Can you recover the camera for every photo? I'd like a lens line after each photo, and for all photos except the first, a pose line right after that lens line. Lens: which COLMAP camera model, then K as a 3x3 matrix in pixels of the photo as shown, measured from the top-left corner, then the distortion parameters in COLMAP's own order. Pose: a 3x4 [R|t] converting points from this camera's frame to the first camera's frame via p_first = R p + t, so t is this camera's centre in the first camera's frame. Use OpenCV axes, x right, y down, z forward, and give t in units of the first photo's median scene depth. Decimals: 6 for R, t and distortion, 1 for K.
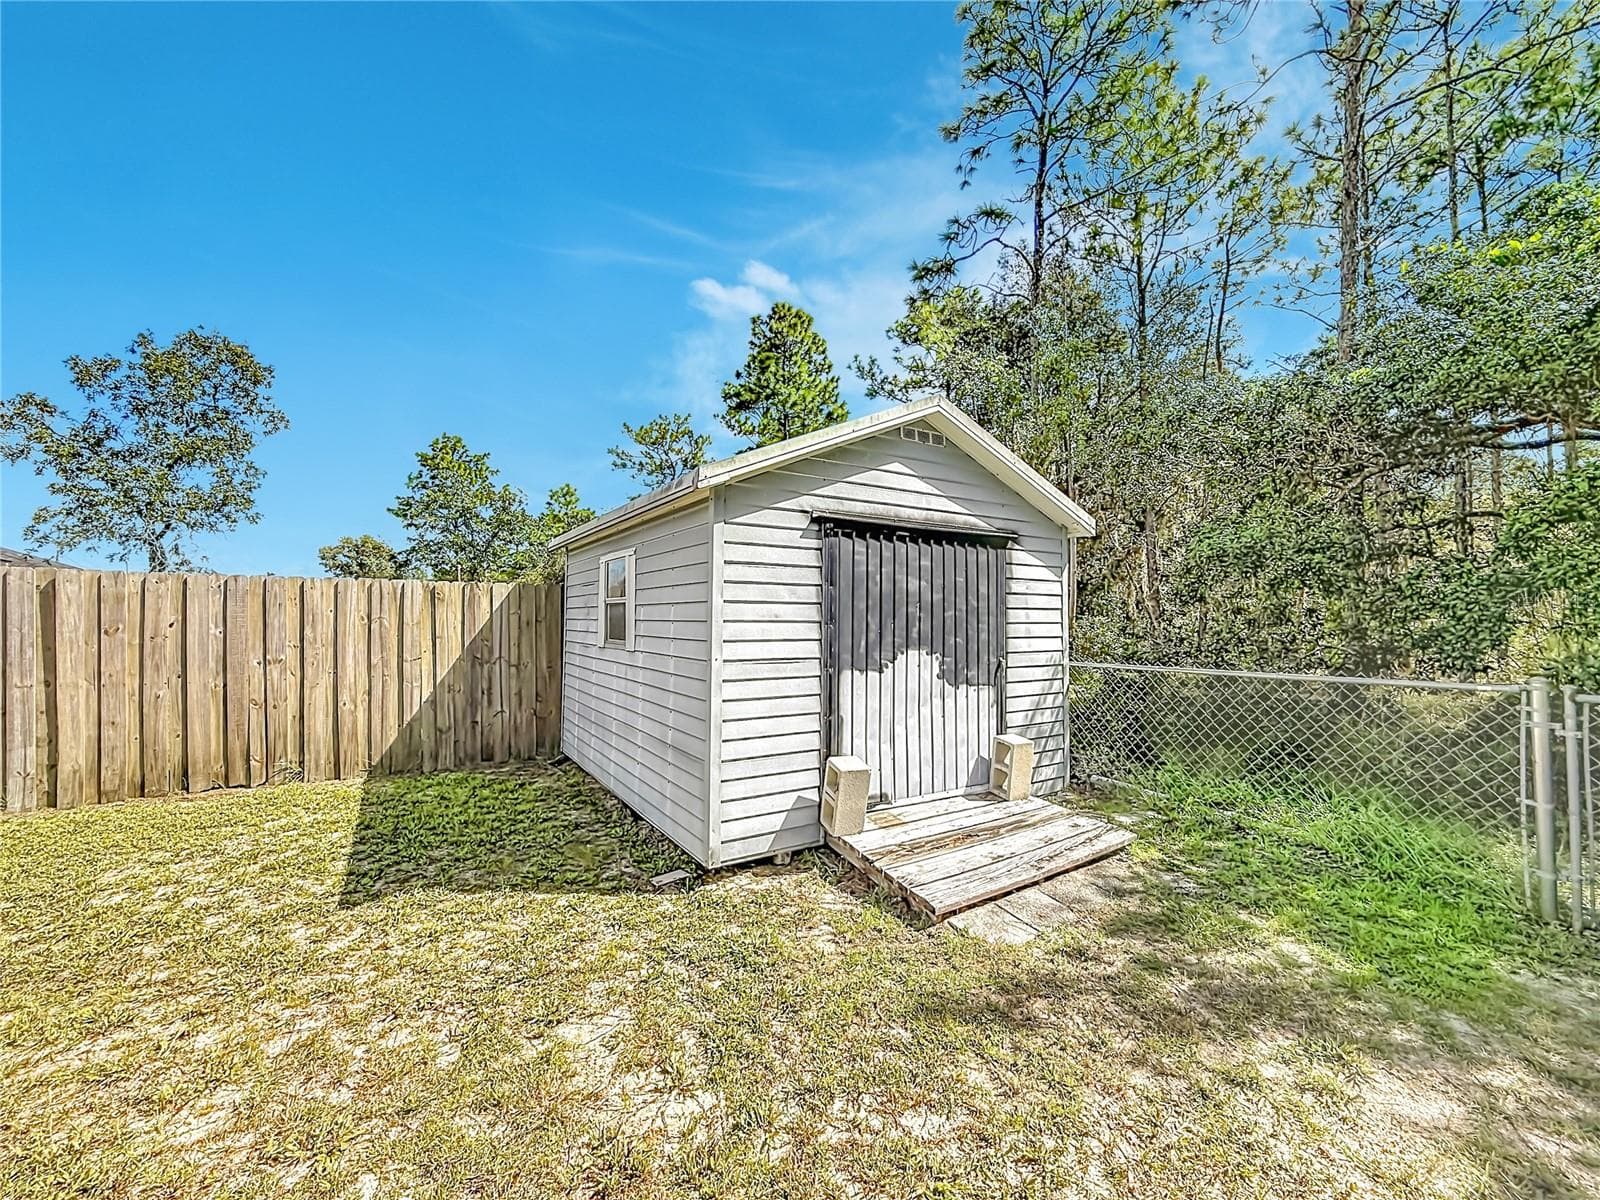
lens RADIAL K [[652.8, 0, 800.5], [0, 652.8, 612.5], [0, 0, 1]] dist [-0.003243, -0.000117]
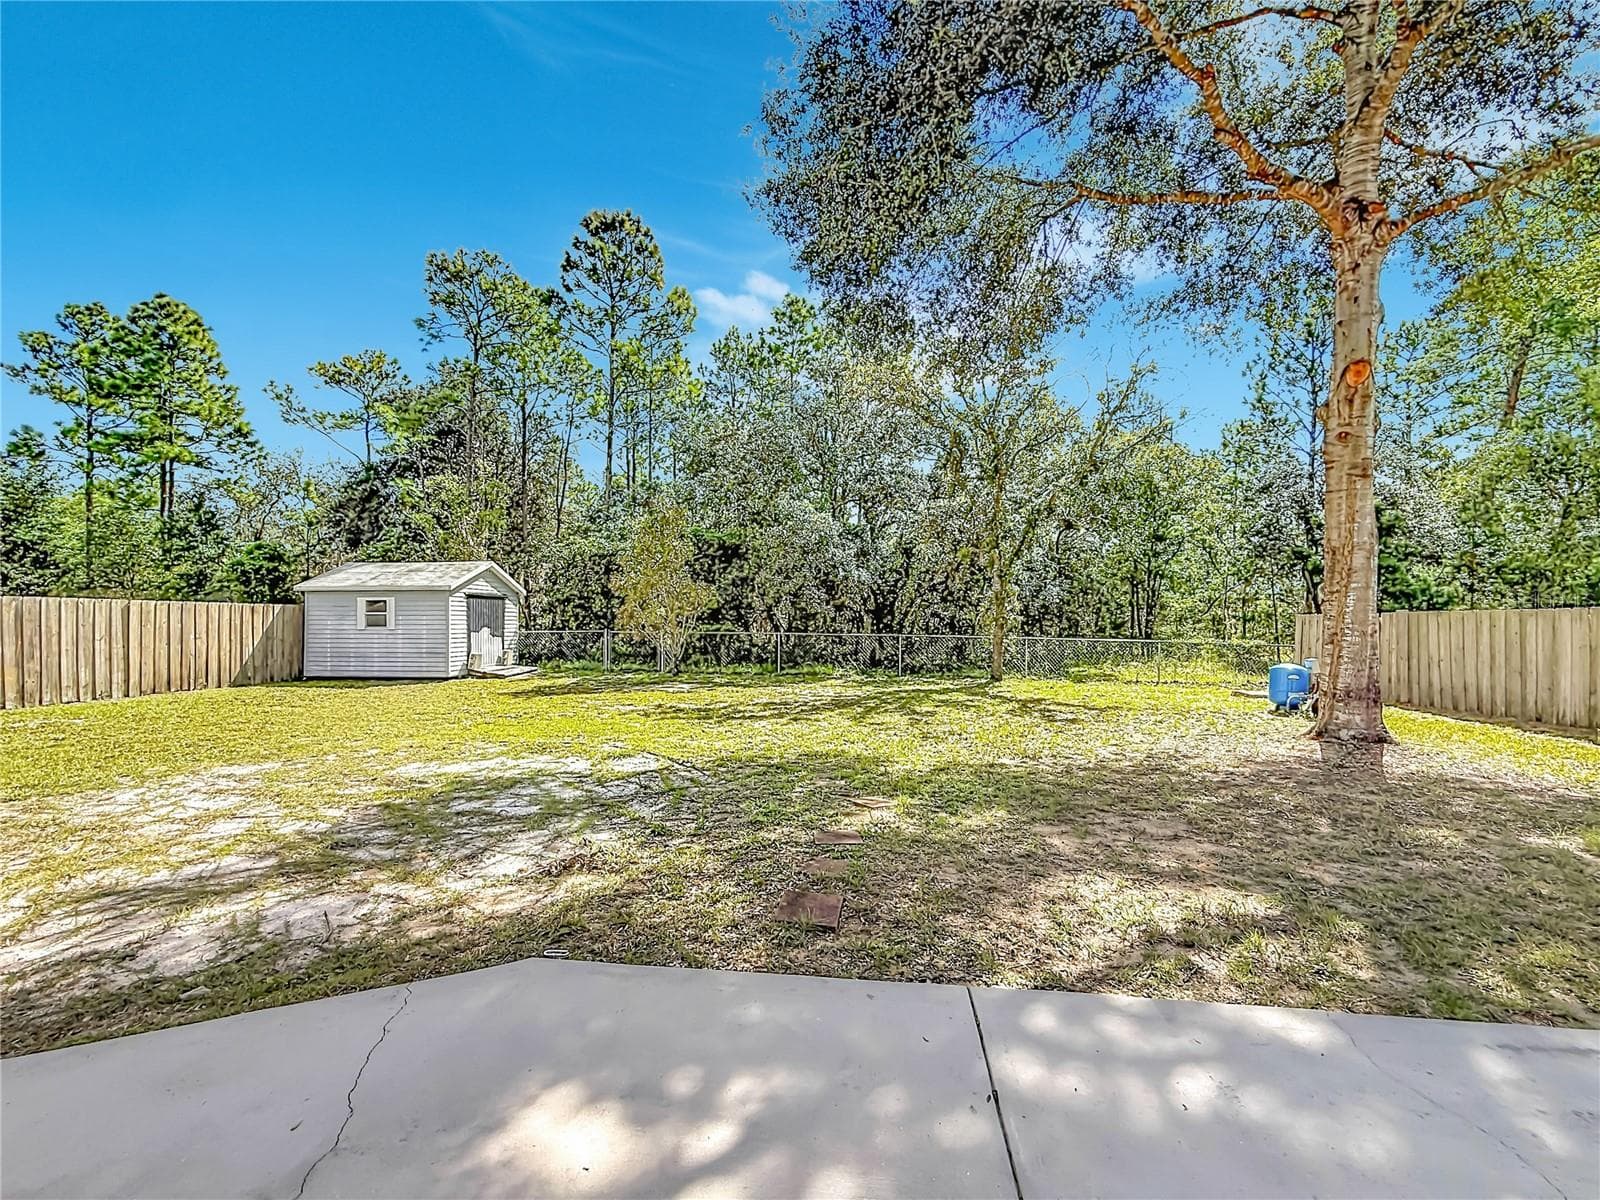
lens RADIAL K [[652.8, 0, 790.1], [0, 652.8, 610.6], [0, 0, 1]] dist [-0.003243, -0.000117]
pose [[0.626117, 0.005433, 0.779710, -1.526193], [-0.002596, 0.999985, -0.004883, -0.023138], [-0.779725, 0.001033, 0.626122, -2.536040]]
